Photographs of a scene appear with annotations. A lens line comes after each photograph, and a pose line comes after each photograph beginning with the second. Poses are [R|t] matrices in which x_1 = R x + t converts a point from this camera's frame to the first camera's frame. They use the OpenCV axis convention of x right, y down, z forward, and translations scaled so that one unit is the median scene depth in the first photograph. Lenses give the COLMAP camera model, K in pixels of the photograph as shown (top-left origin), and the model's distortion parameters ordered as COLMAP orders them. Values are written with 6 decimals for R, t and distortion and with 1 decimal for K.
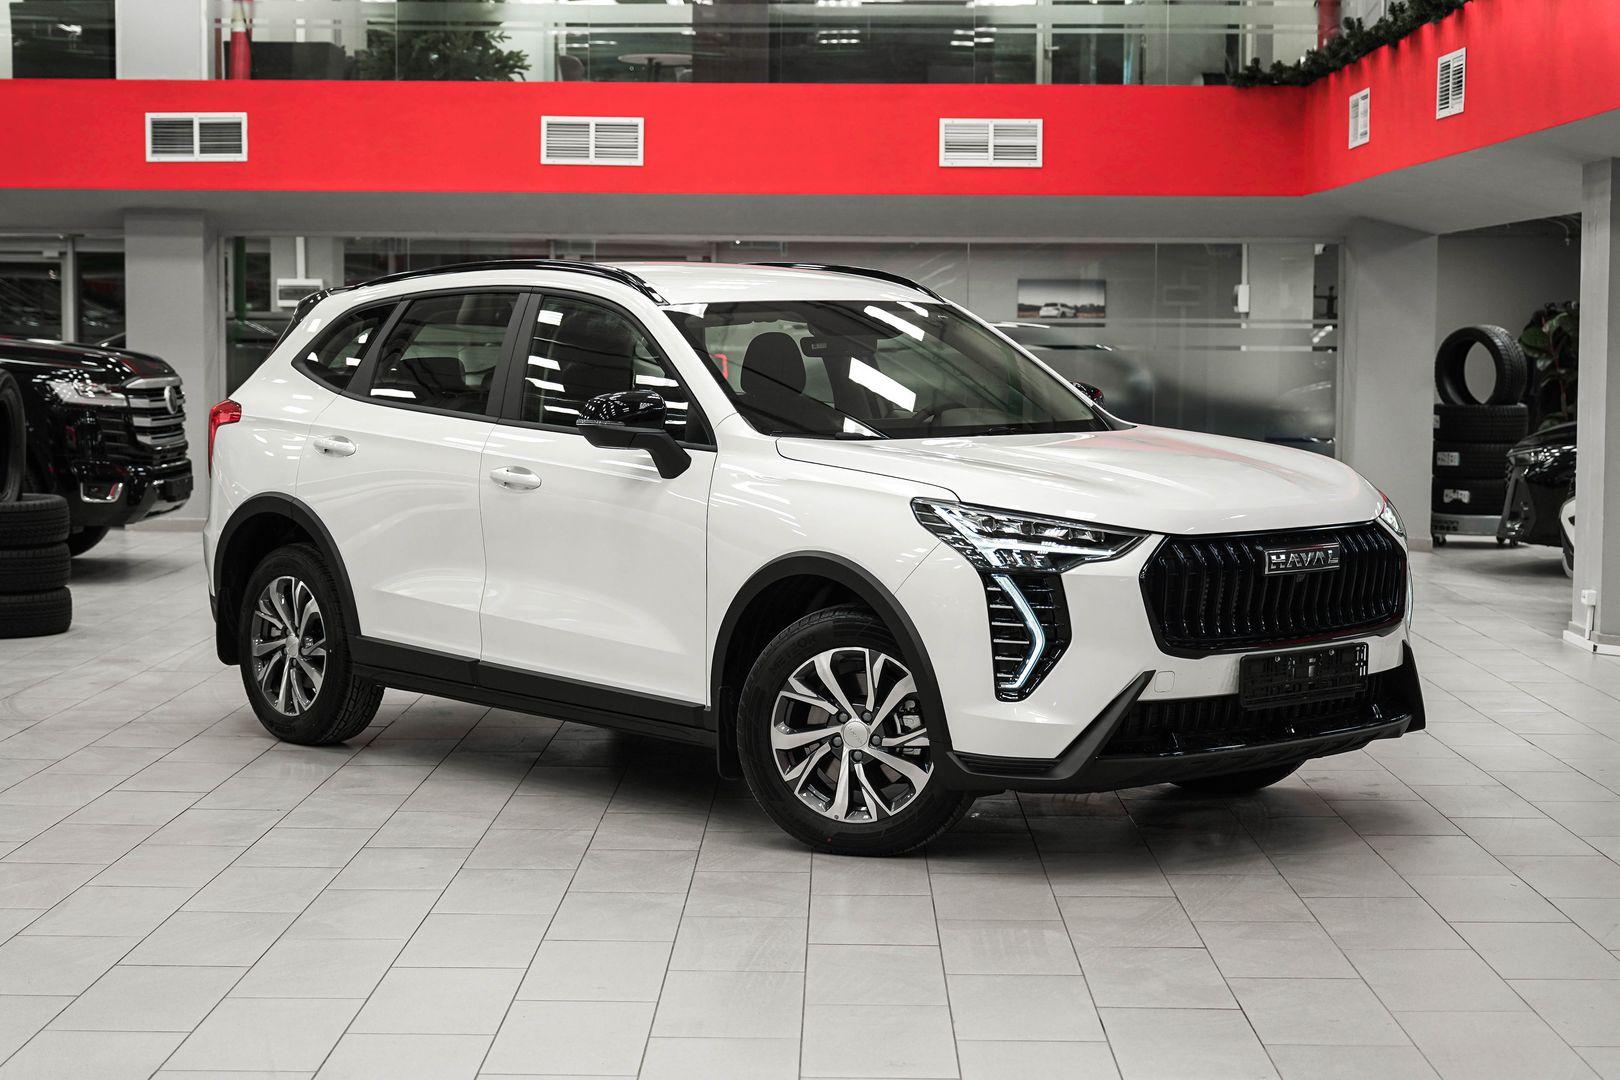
lens RADIAL K [[2670.9, 0, 812.0], [0, 2670.9, 534.7], [0, 0, 1]] dist [-0.007267, 0.000000]
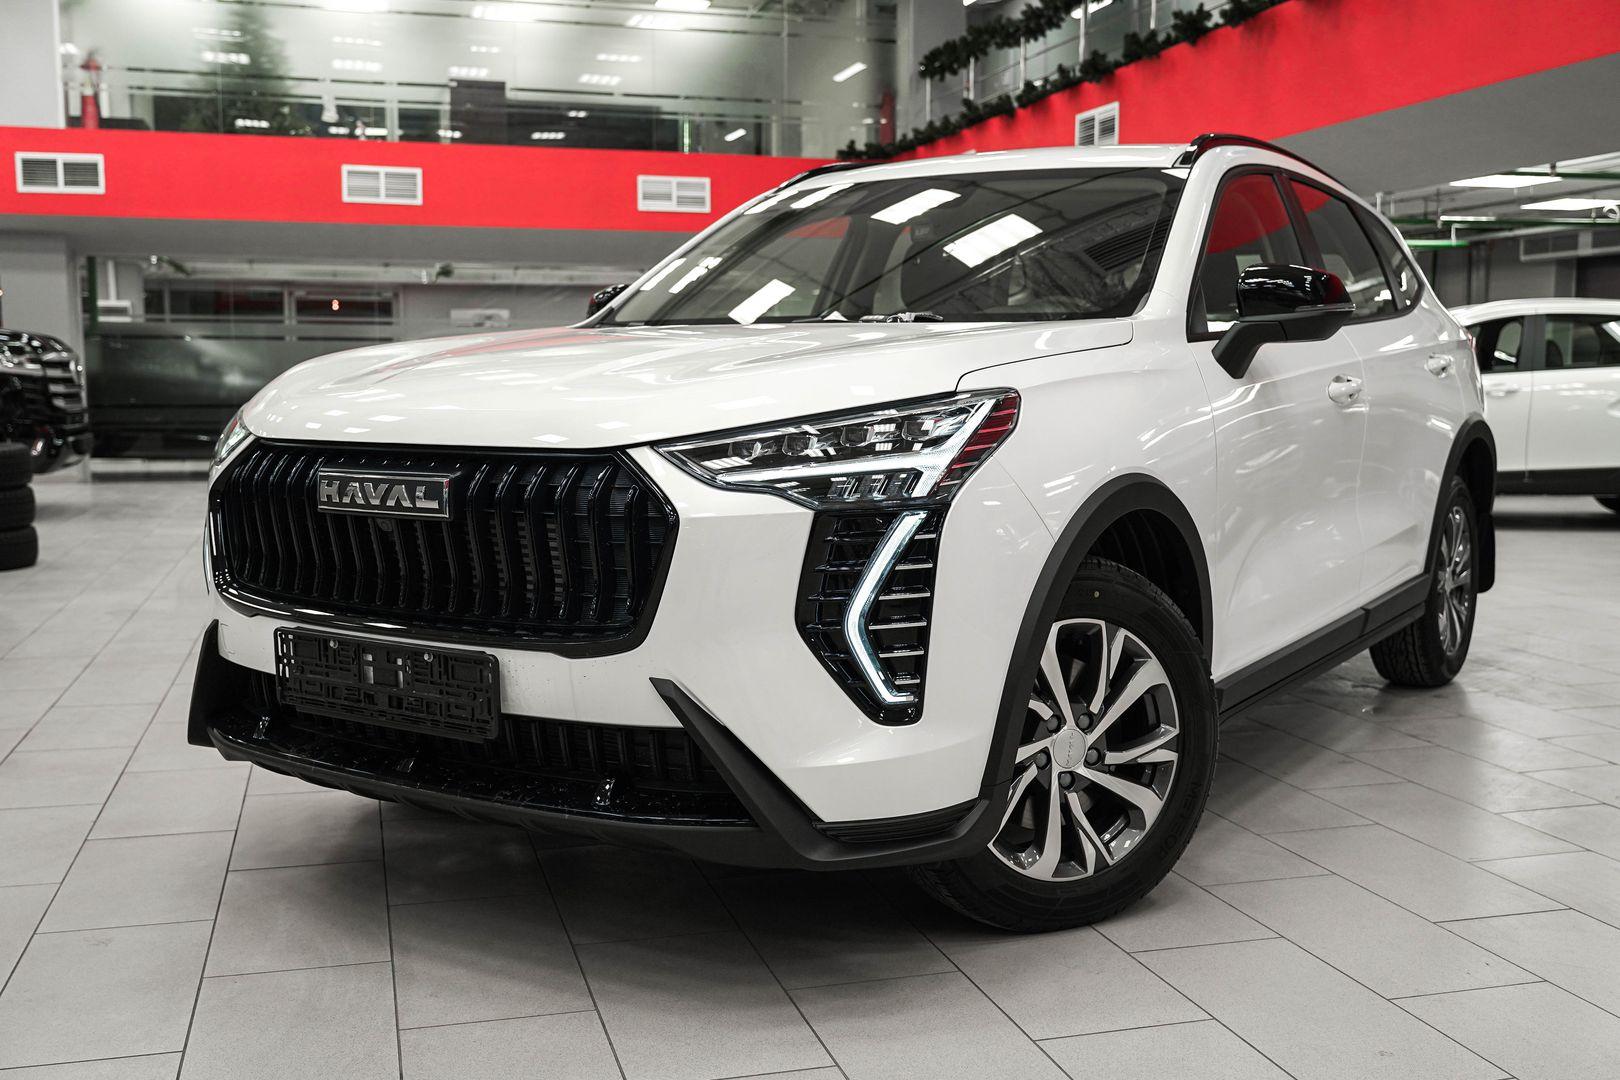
lens RADIAL K [[1512.2, 0, 811.2], [0, 1512.2, 541.0], [0, 0, 1]] dist [-0.003501, 0.000000]
pose [[0.958466, -0.037642, 0.282711, -0.178232], [0.026348, 0.998700, 0.043647, 0.008829], [-0.283986, -0.034385, 0.958212, 0.364929]]
